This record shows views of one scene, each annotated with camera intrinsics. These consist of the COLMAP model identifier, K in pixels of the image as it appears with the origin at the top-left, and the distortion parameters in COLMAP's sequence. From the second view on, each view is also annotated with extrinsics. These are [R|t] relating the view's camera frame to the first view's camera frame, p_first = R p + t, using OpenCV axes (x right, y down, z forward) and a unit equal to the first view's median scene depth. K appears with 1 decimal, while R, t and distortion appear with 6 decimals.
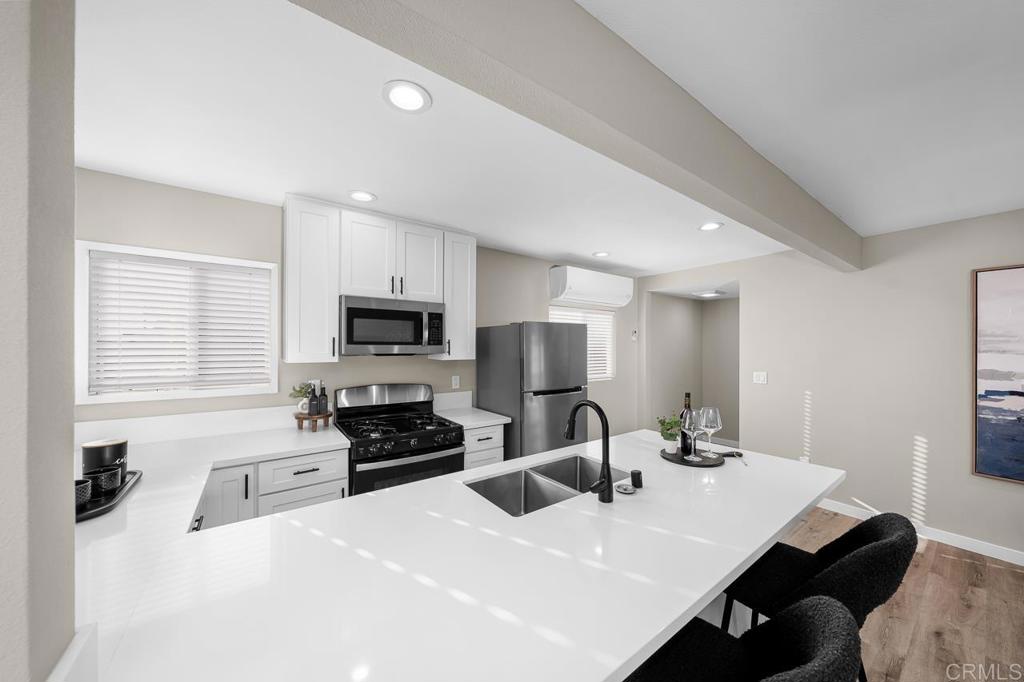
lens RADIAL K [[362.7, 0, 516.8], [0, 362.7, 345.3], [0, 0, 1]] dist [0.003156, 0.000292]
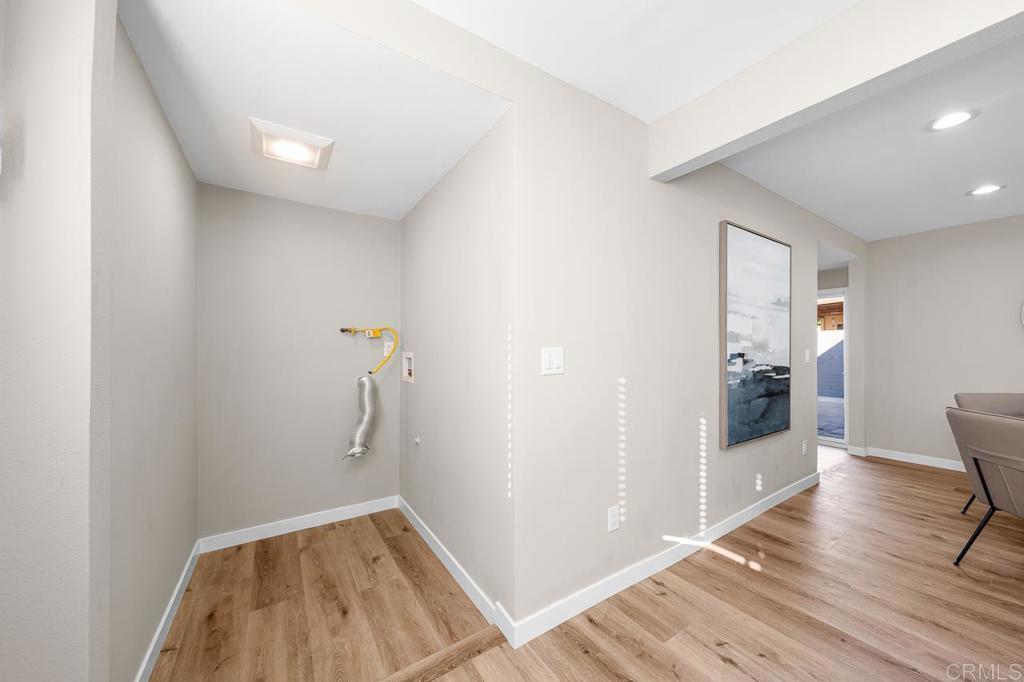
lens RADIAL K [[362.7, 0, 516.8], [0, 362.7, 345.3], [0, 0, 1]] dist [0.003156, 0.000292]
pose [[0.060054, 0.003521, 0.998189, 0.208837], [-0.004056, 0.999986, -0.003284, 0.066926], [-0.998187, -0.003851, 0.060067, 0.944434]]
